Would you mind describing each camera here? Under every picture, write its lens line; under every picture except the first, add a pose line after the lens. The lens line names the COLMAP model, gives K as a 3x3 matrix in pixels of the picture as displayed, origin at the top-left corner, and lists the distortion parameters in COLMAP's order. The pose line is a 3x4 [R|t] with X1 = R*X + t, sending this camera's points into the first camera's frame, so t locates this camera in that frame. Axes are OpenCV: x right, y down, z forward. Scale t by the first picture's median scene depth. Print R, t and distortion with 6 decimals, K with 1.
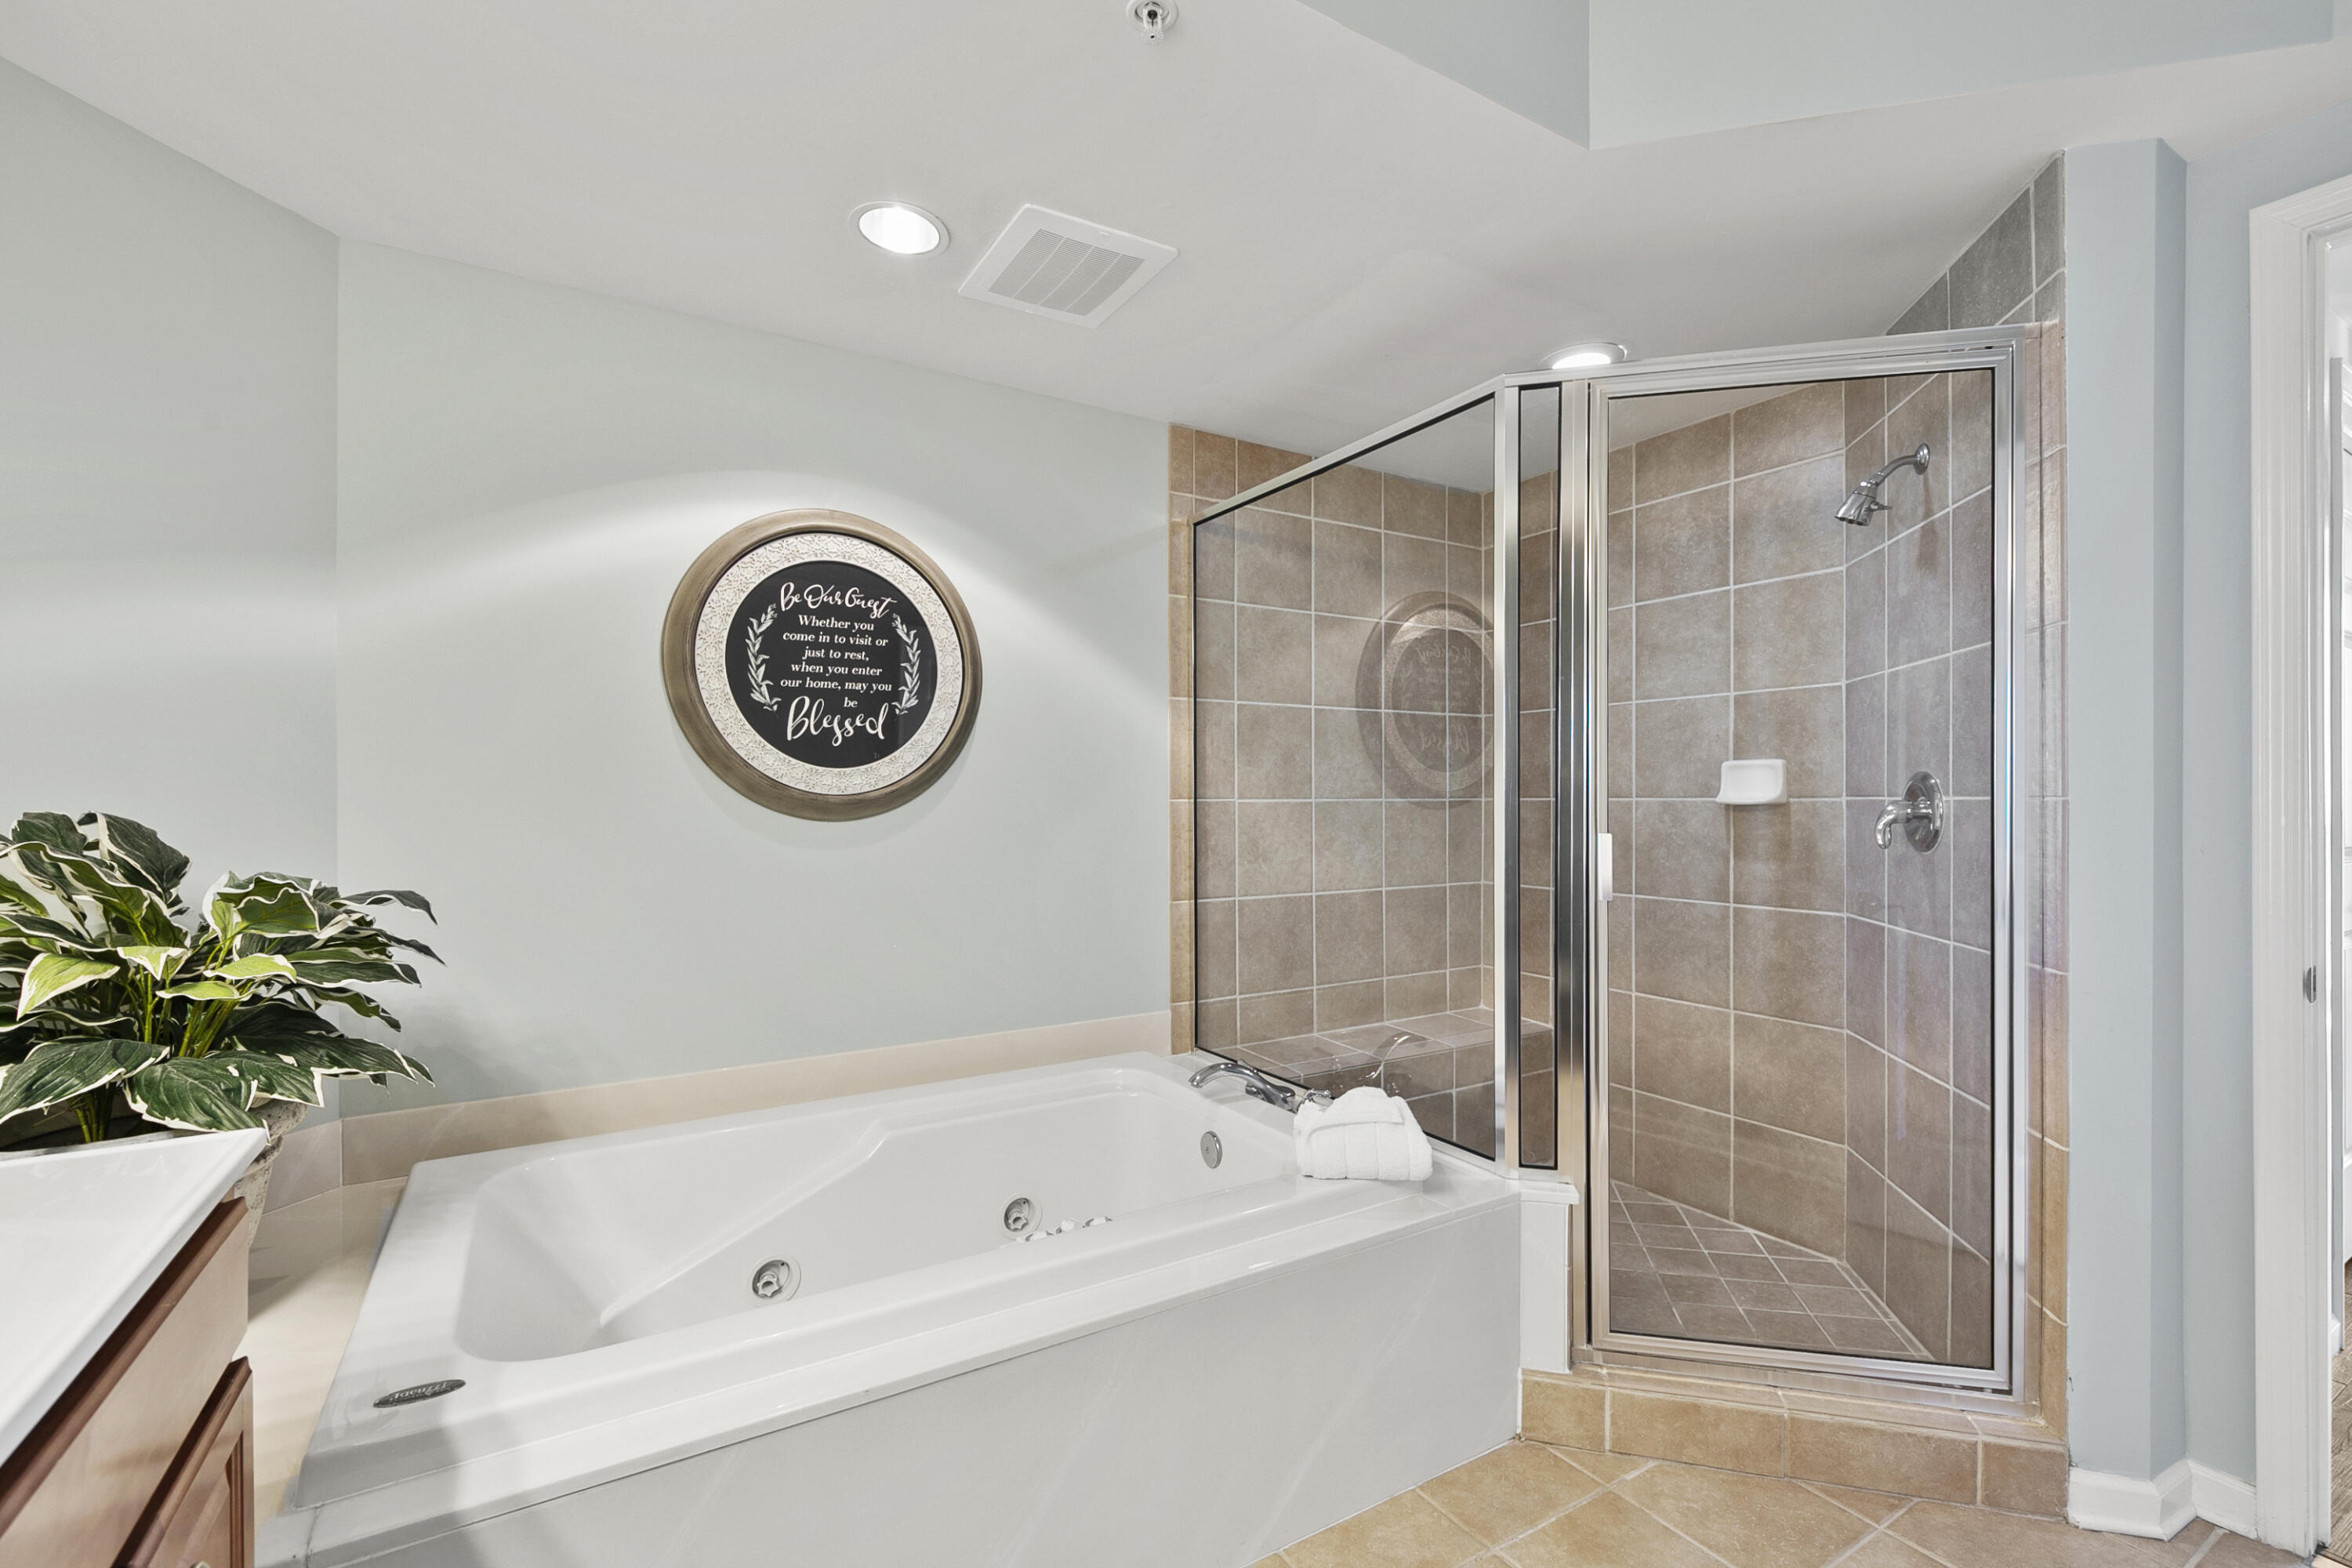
lens RADIAL K [[1011.3, 0, 1179.0], [0, 1011.3, 796.5], [0, 0, 1]] dist [0.000729, -0.005163]
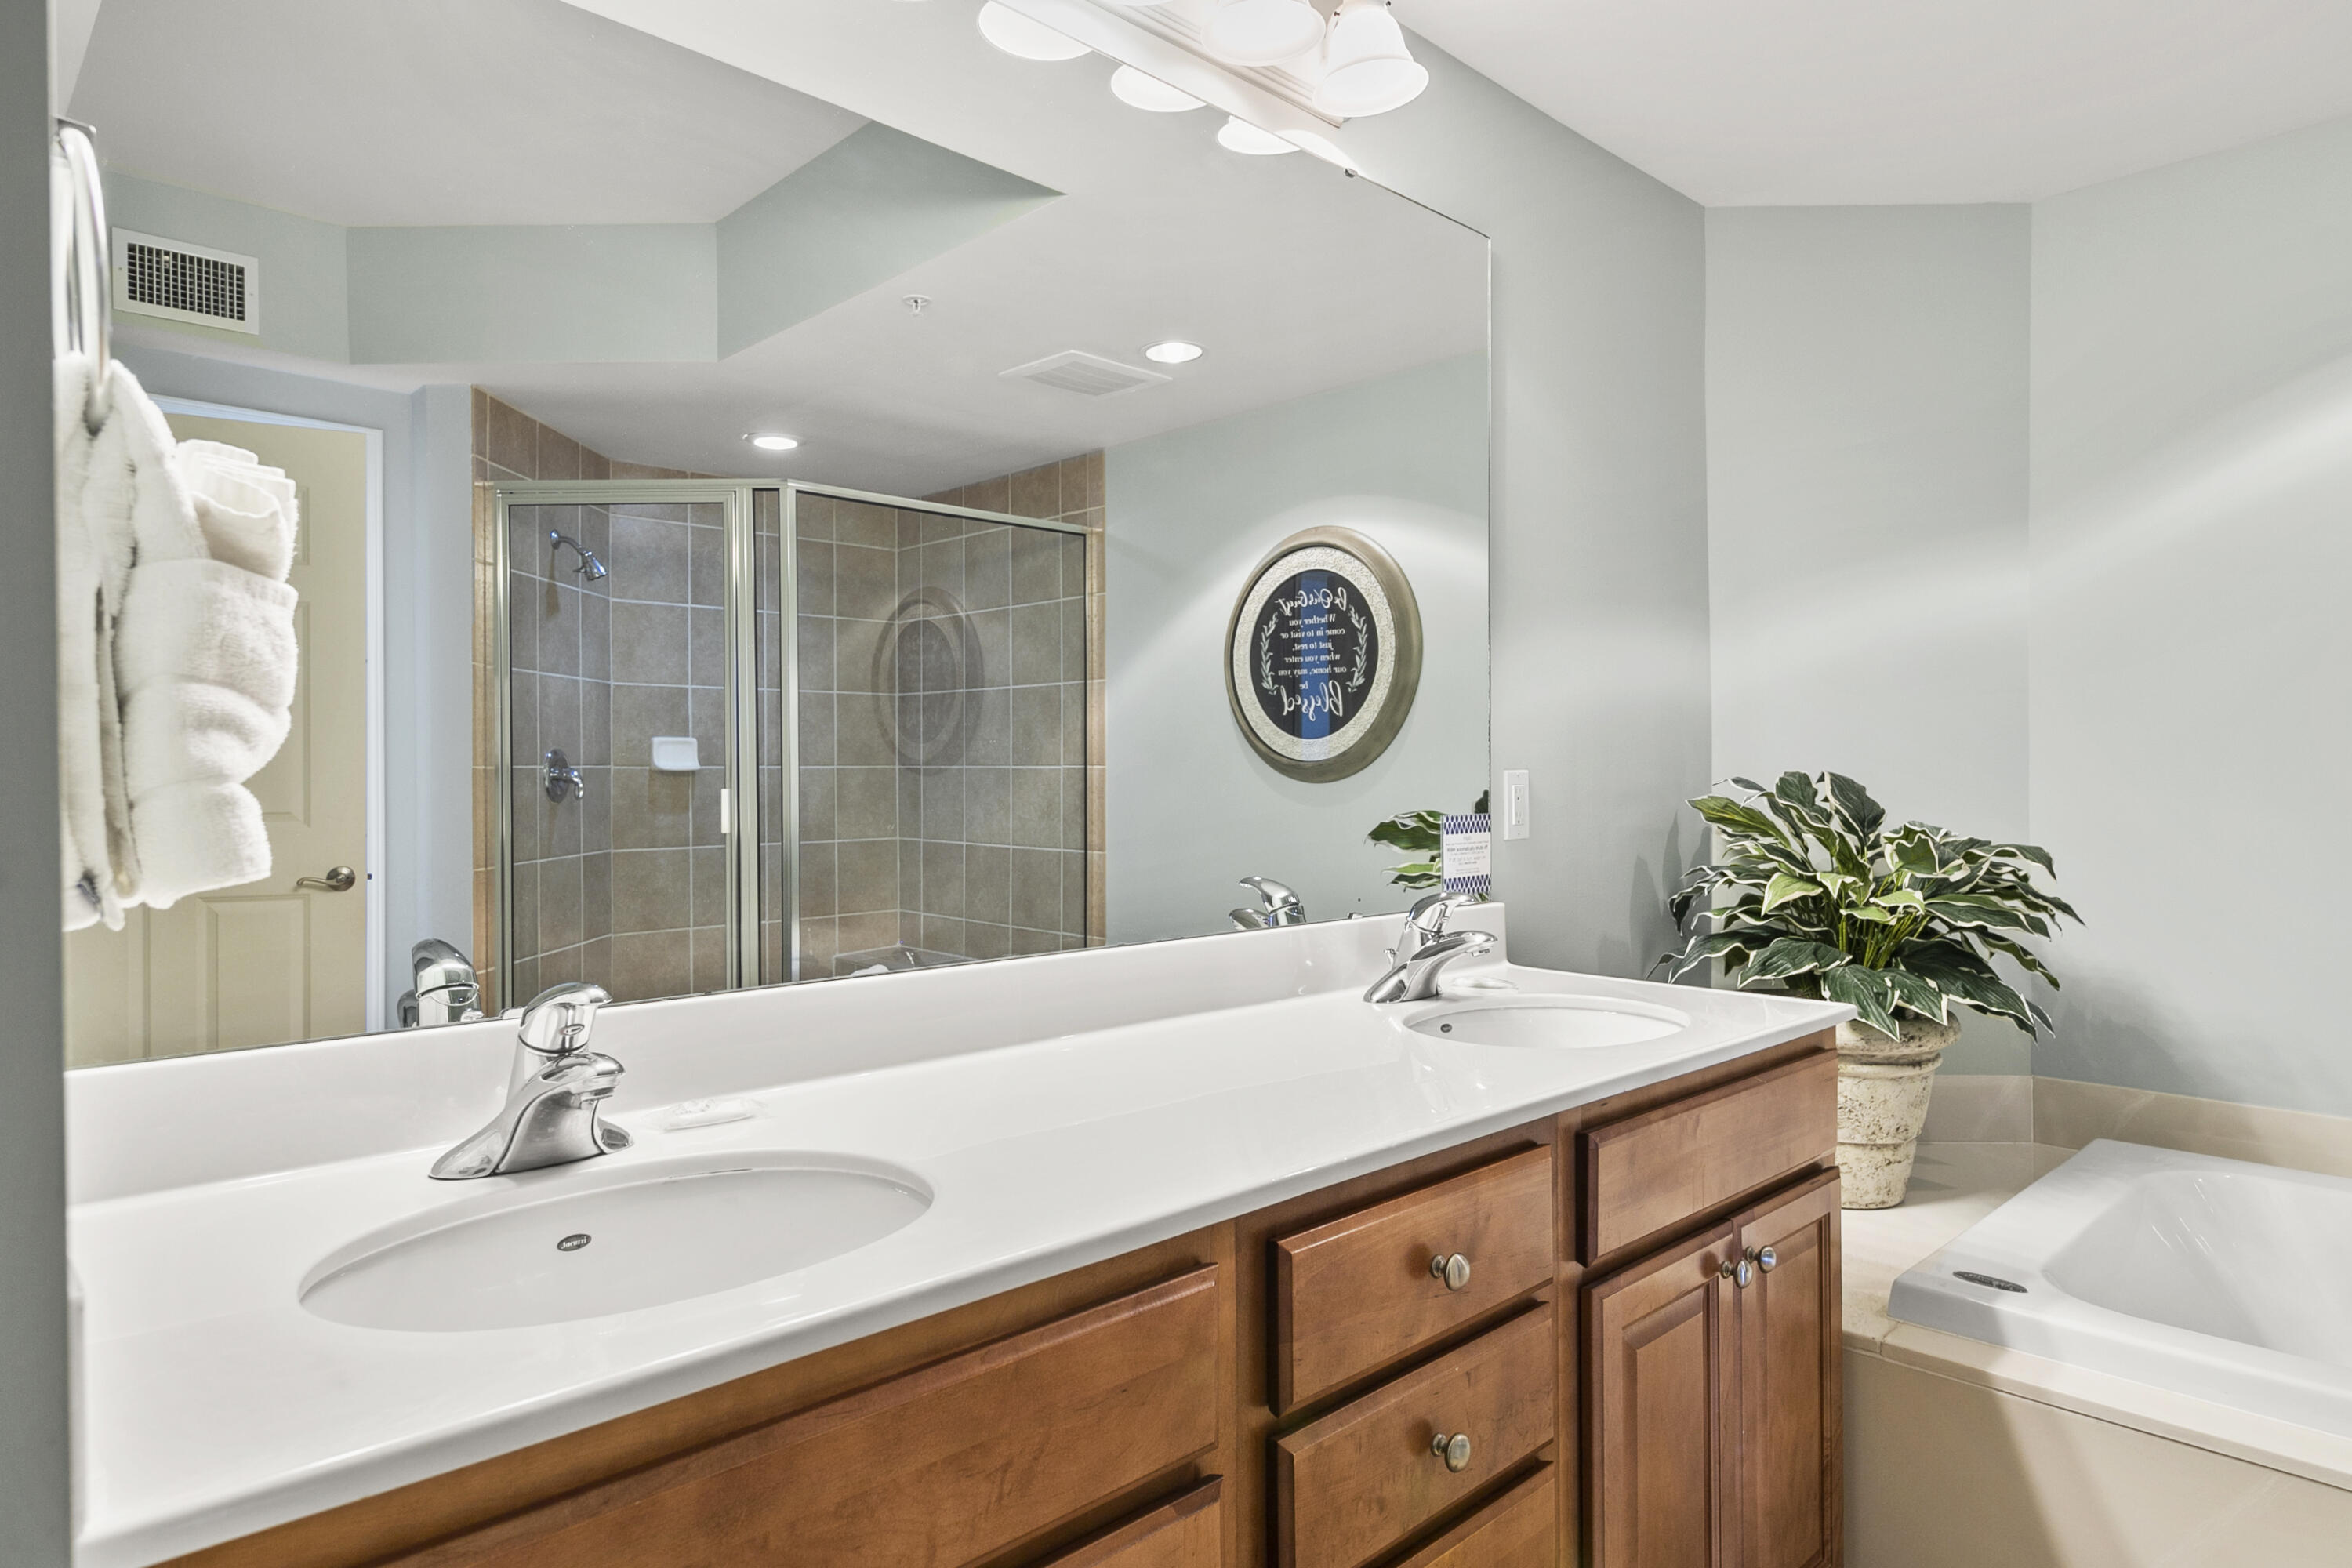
lens RADIAL K [[1379.3, 0, 1176.0], [0, 1379.3, 784.0], [0, 0, 1]] dist [-0.000116, -0.000086]
pose [[0.205971, 0.005359, -0.978543, 0.512070], [0.009737, 0.999924, 0.007525, 0.011142], [0.978510, -0.011078, 0.205903, -0.185220]]
